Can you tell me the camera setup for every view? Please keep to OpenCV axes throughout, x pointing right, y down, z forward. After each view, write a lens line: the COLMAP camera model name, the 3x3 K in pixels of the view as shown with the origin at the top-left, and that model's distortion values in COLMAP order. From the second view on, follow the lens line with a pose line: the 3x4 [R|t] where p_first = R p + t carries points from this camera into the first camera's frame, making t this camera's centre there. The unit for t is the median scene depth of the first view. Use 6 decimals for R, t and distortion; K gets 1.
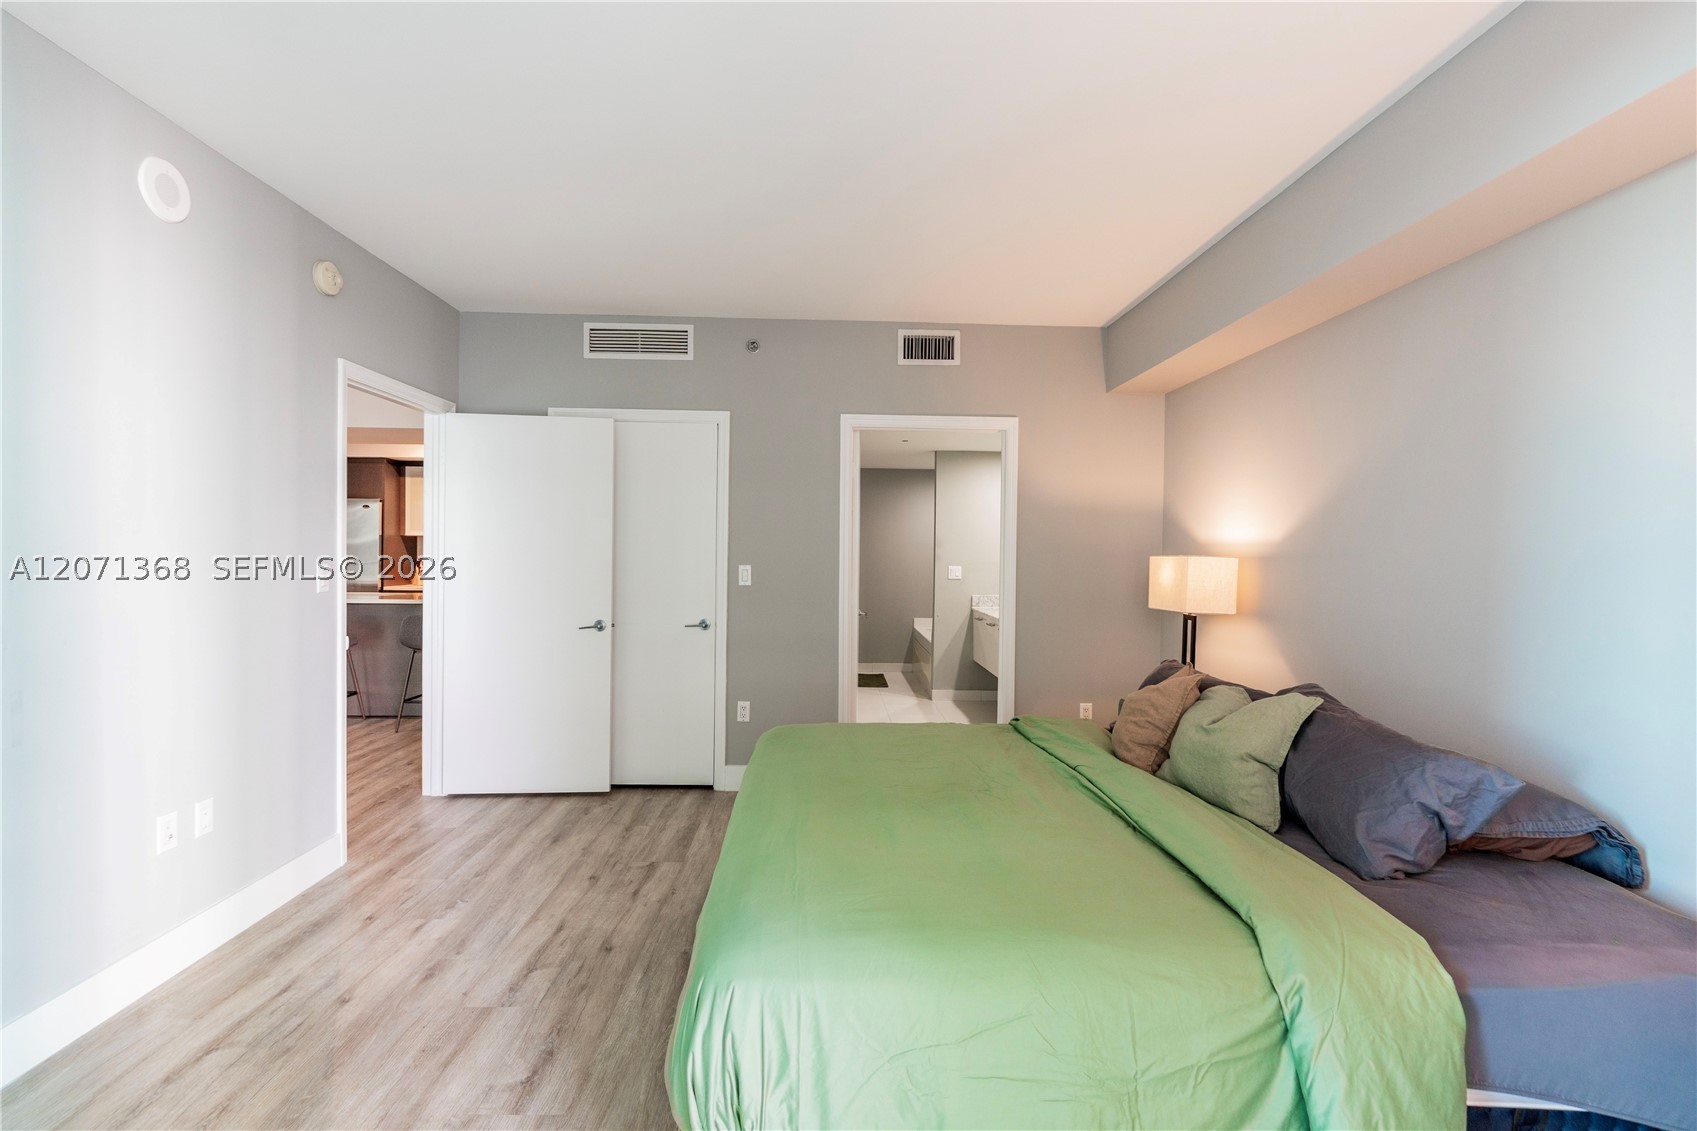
lens RADIAL K [[779.0, 0, 848.5], [0, 779.0, 565.5], [0, 0, 1]] dist [-0.007444, 0.000466]
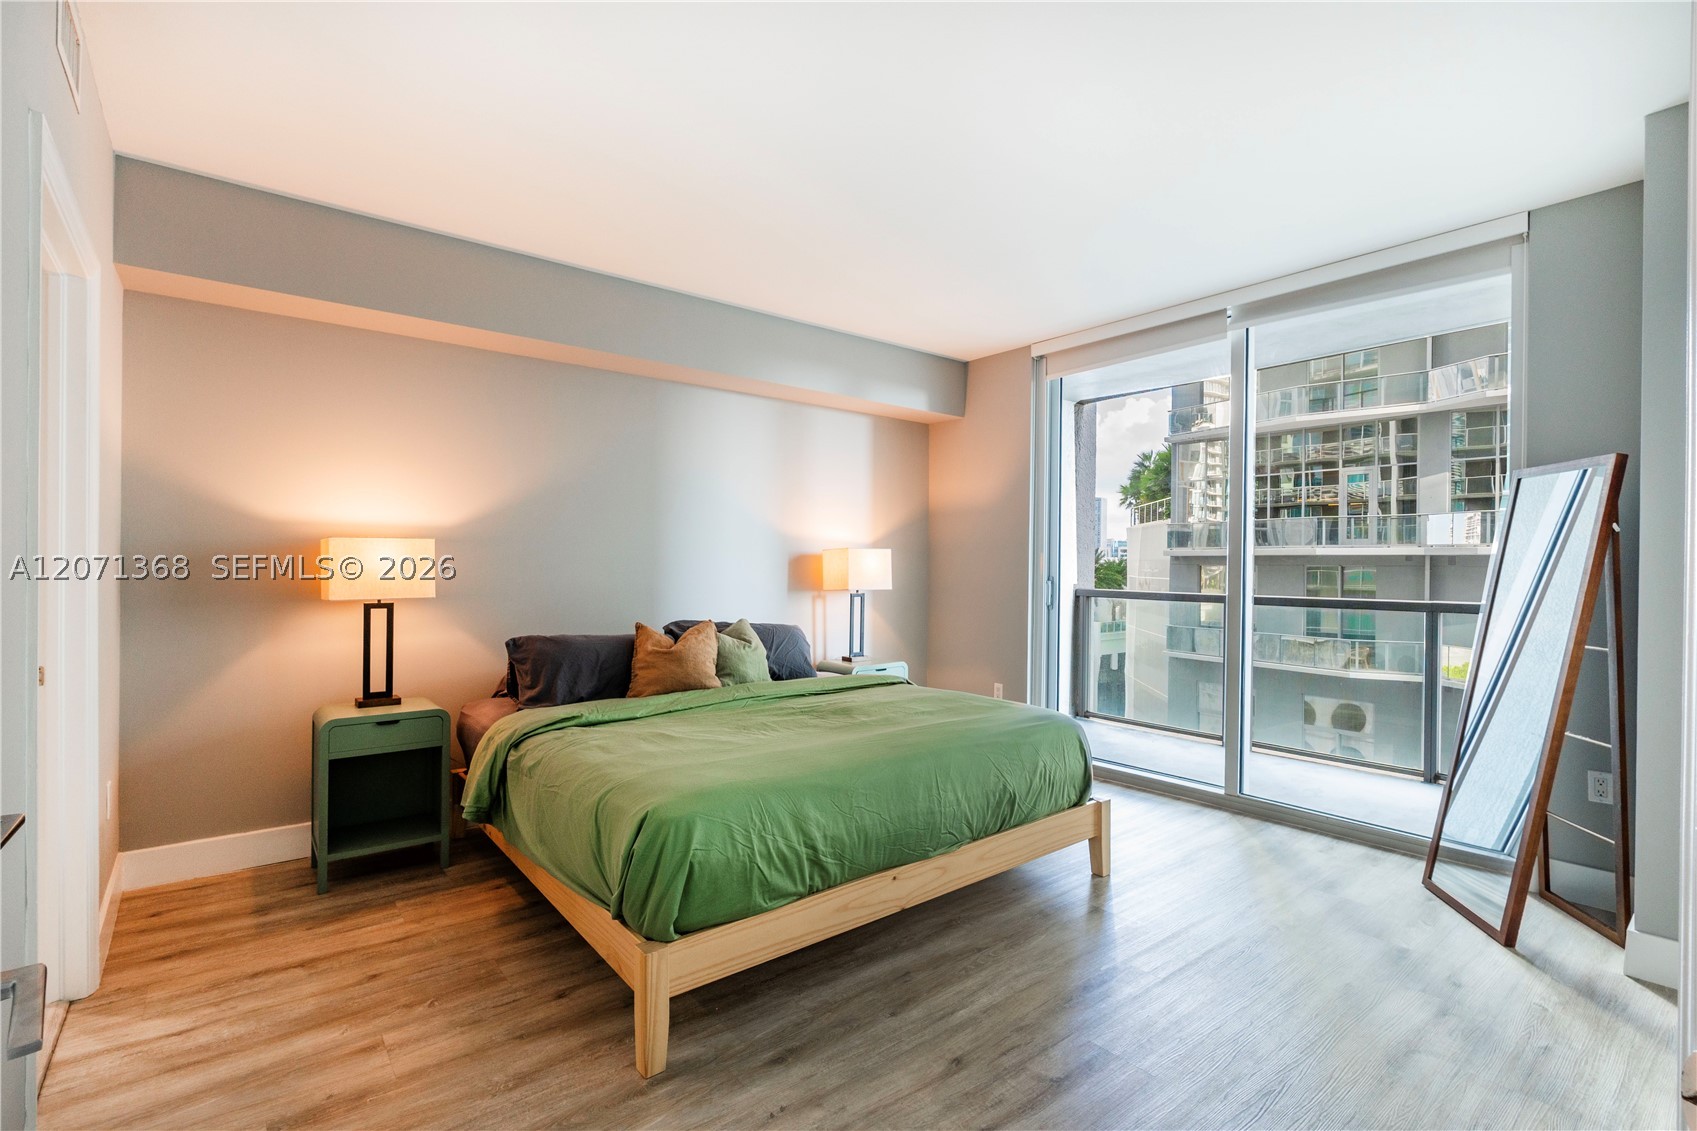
lens RADIAL K [[779.0, 0, 848.5], [0, 779.0, 565.5], [0, 0, 1]] dist [-0.007444, 0.000466]
pose [[-0.601700, -0.016802, 0.798545, -0.874175], [-0.004278, 0.999832, 0.017813, 0.000975], [-0.798711, 0.007302, -0.601671, 1.598390]]
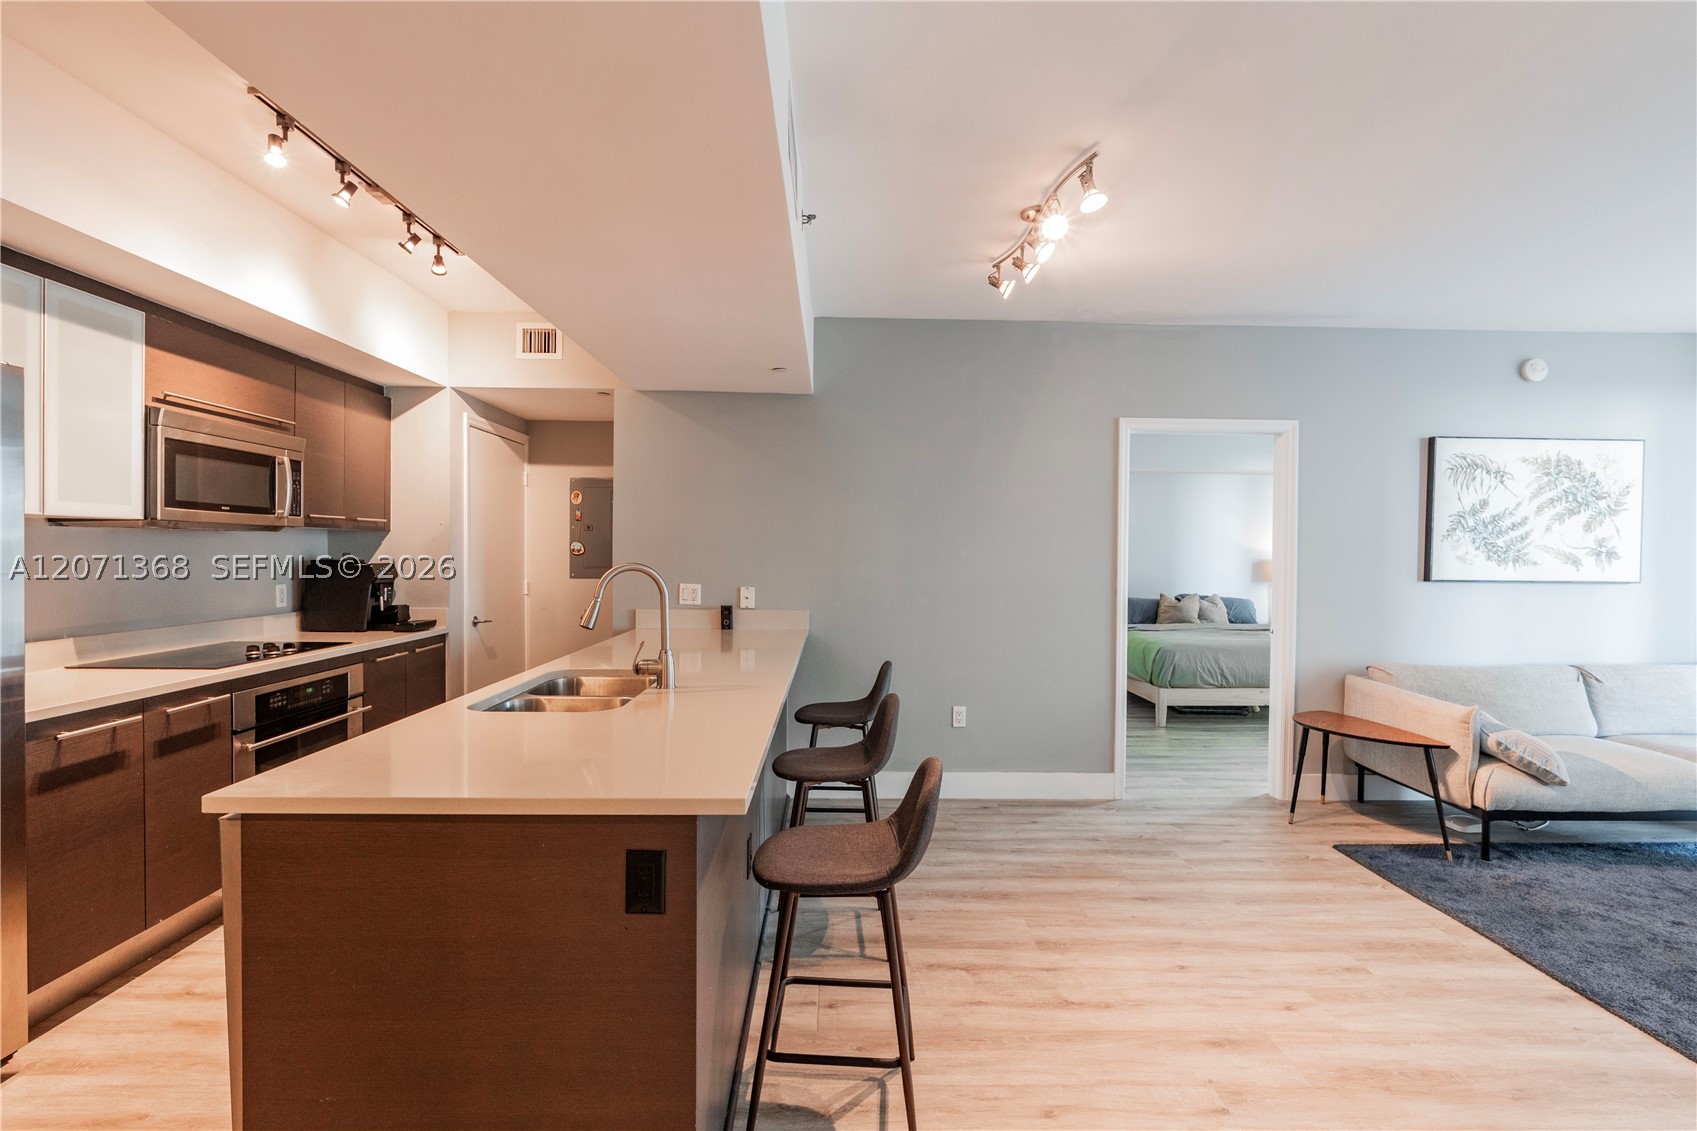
lens RADIAL K [[779.0, 0, 848.5], [0, 779.0, 565.5], [0, 0, 1]] dist [-0.007444, 0.000466]
pose [[0.016741, -0.026280, 0.999514, -2.642094], [0.003527, 0.999650, 0.026224, -0.065890], [-0.999854, 0.003086, 0.016827, 2.250252]]
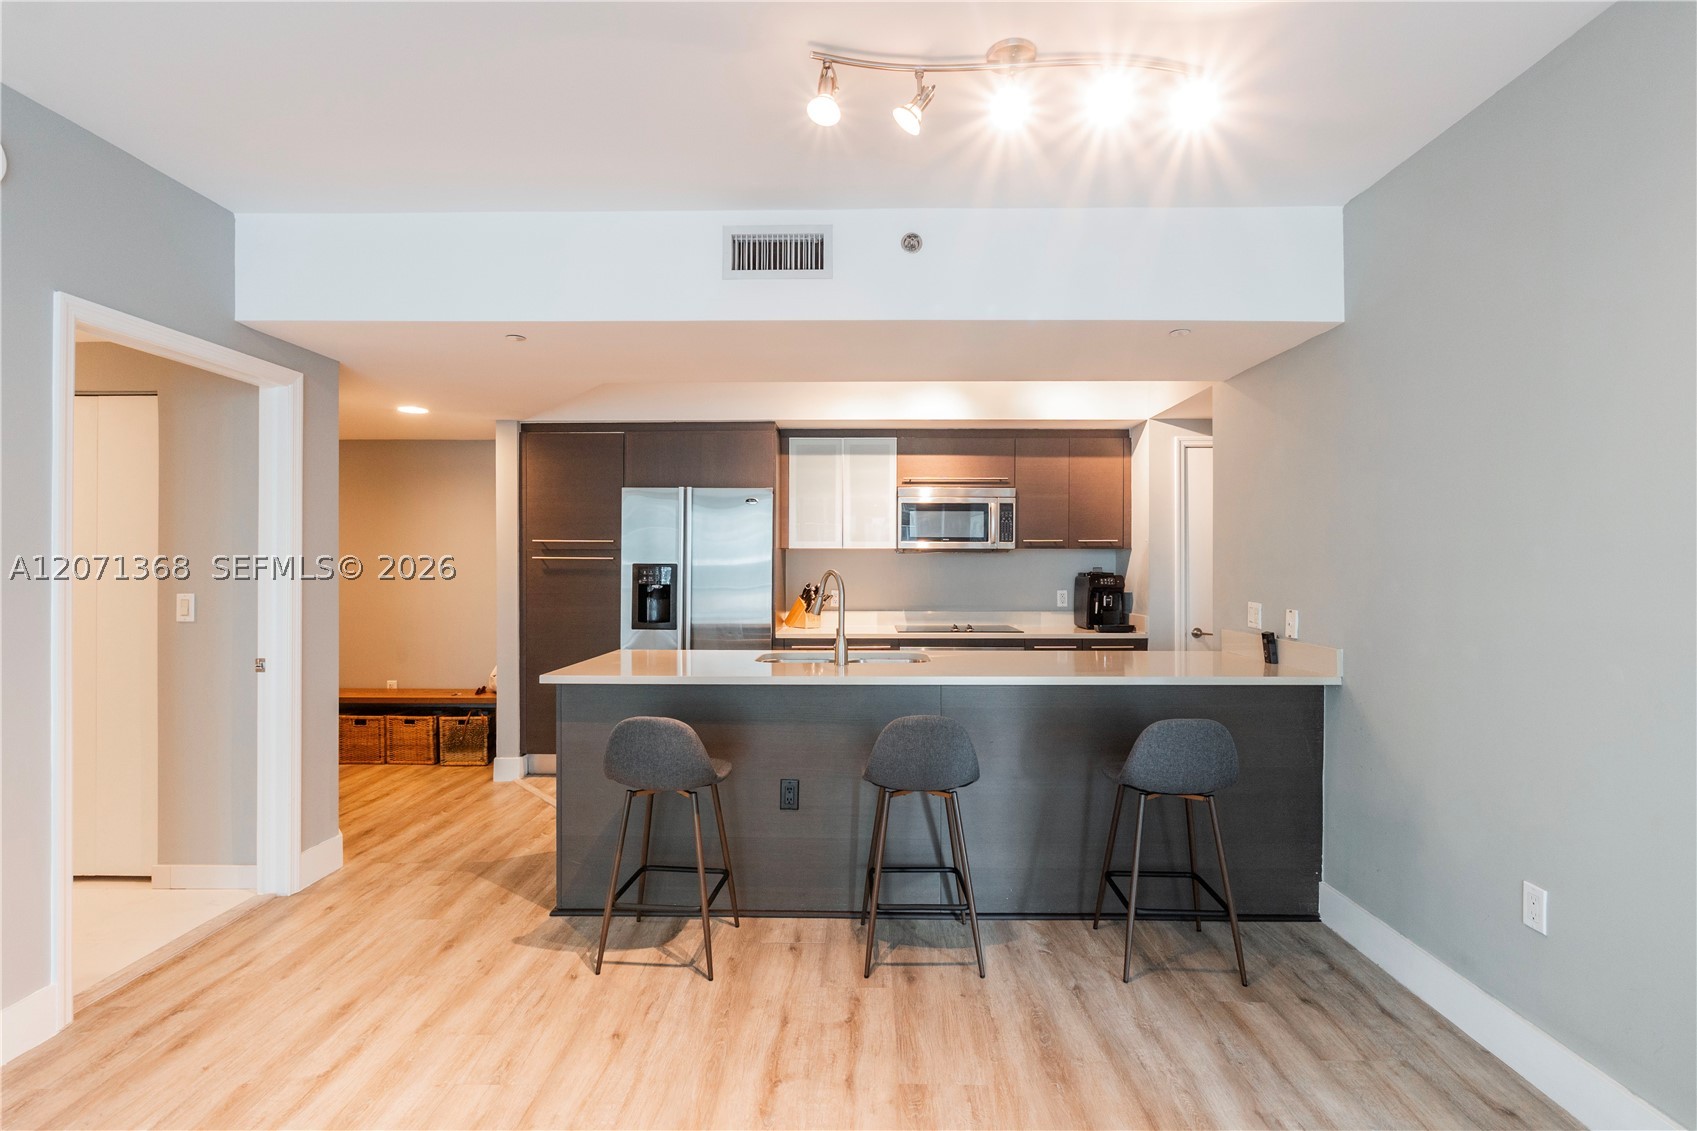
lens RADIAL K [[811.2, 0, 861.9], [0, 811.2, 563.7], [0, 0, 1]] dist [-0.003820, -0.000176]
pose [[0.998749, -0.007848, -0.049395, -1.583542], [0.007018, 0.999832, -0.016944, -0.031815], [0.049519, 0.016576, 0.998636, 1.168266]]
